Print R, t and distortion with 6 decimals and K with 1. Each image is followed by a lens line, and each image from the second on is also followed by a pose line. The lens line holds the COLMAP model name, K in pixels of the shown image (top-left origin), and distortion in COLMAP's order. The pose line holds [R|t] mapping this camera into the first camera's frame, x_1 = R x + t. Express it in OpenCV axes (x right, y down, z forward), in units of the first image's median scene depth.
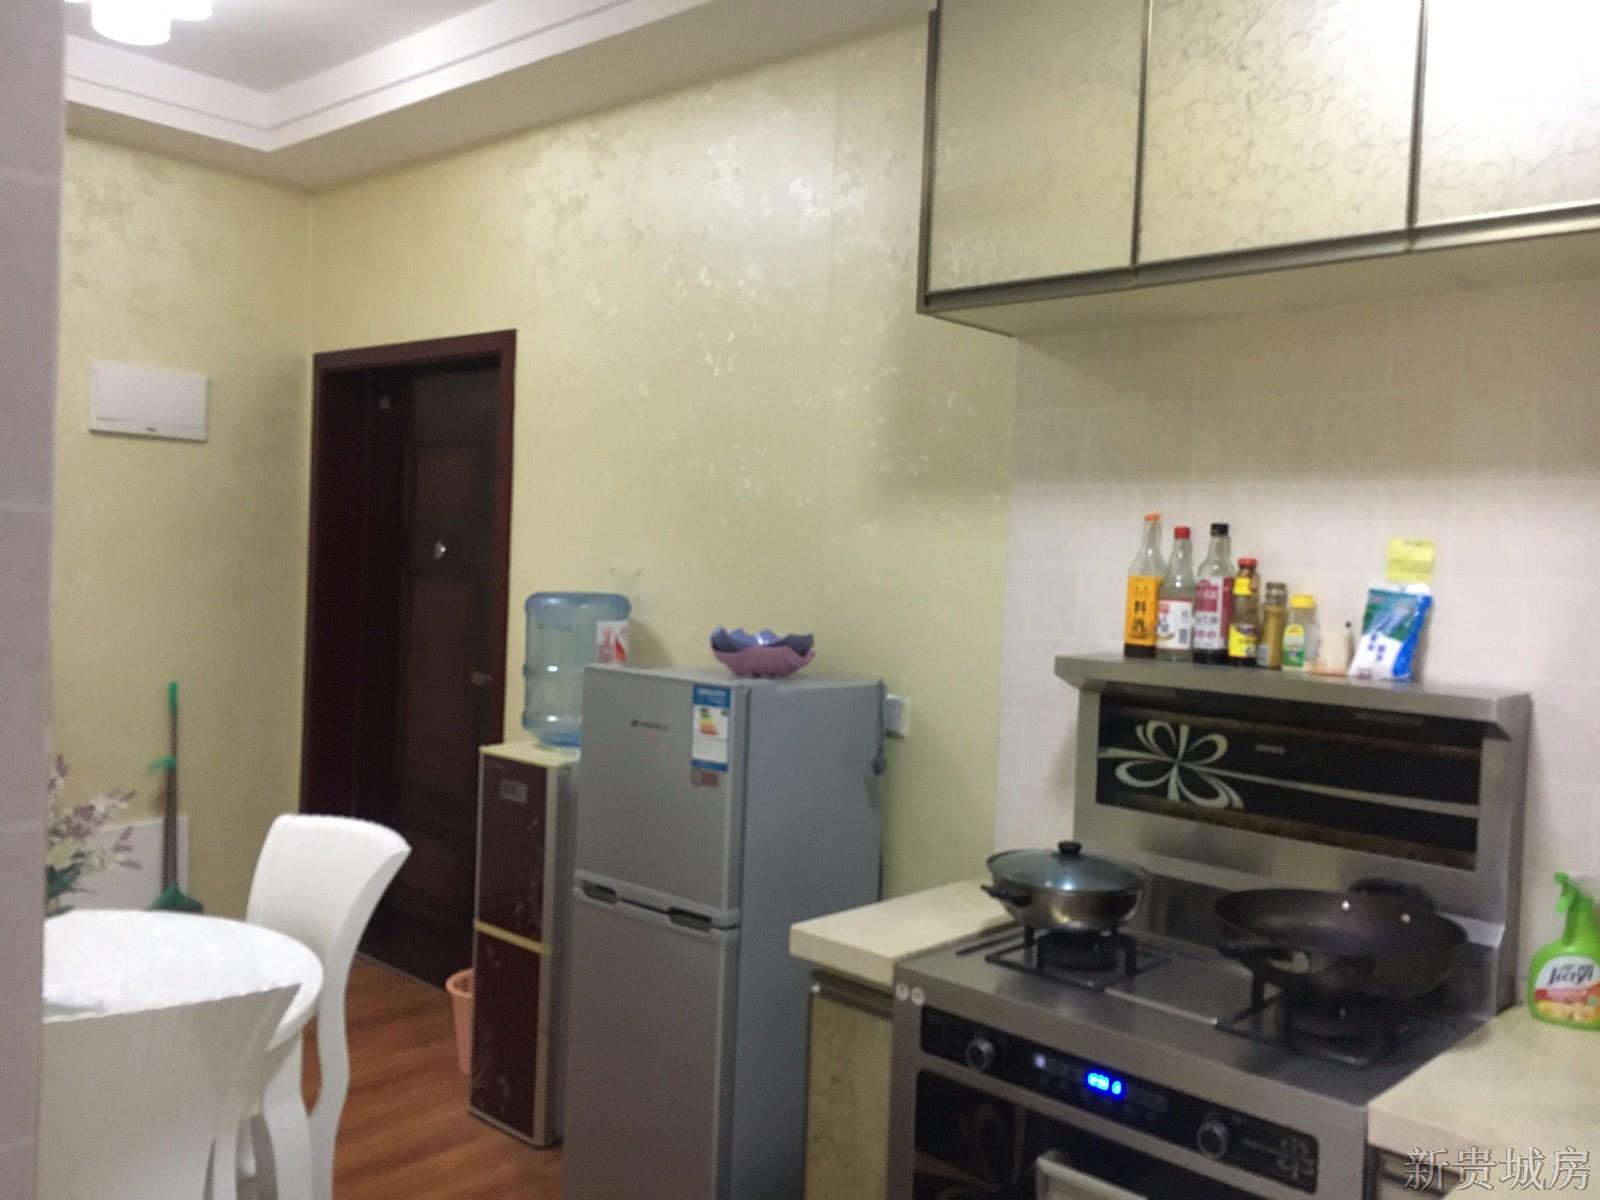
lens RADIAL K [[1347.5, 0, 800.0], [0, 1347.5, 600.0], [0, 0, 1]] dist [0.038641, -0.008701]
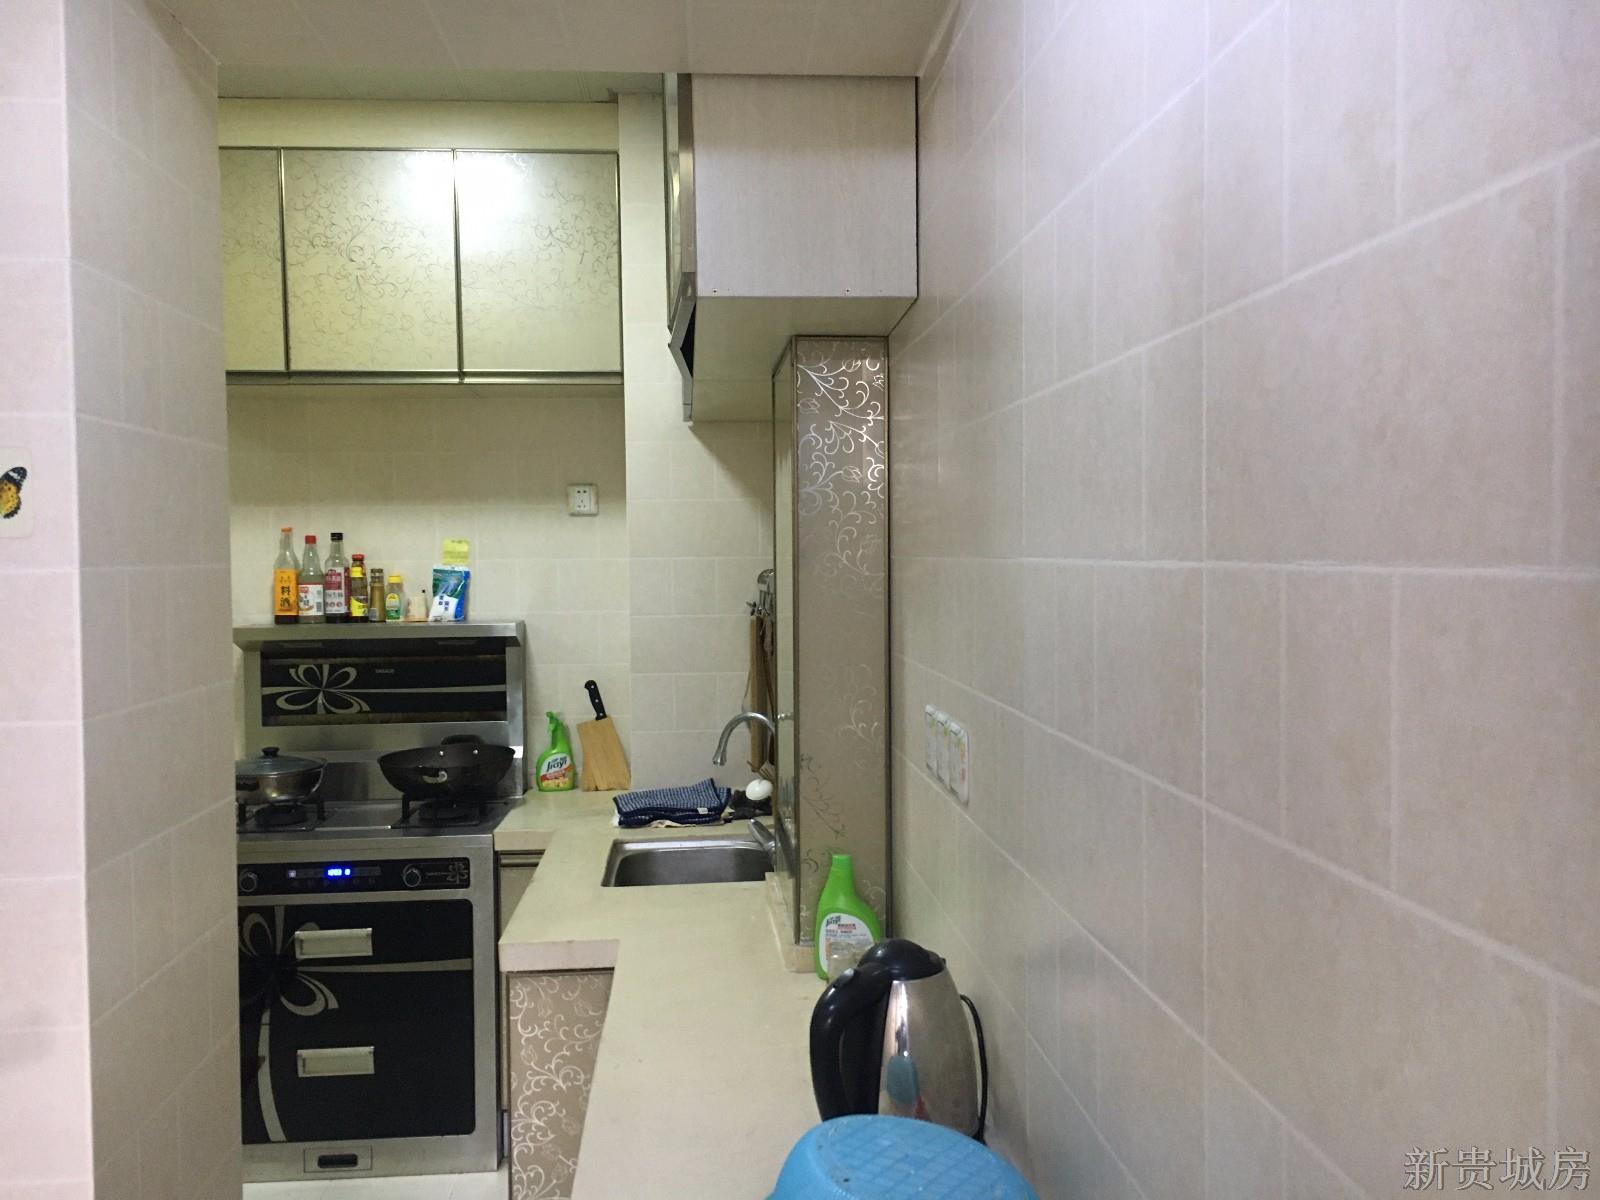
lens RADIAL K [[1347.5, 0, 800.0], [0, 1347.5, 600.0], [0, 0, 1]] dist [0.038641, -0.008701]
pose [[0.685181, -0.073063, 0.724700, -0.476888], [0.064560, 0.997132, 0.039490, -0.006868], [-0.725506, 0.019728, 0.687933, -0.475409]]
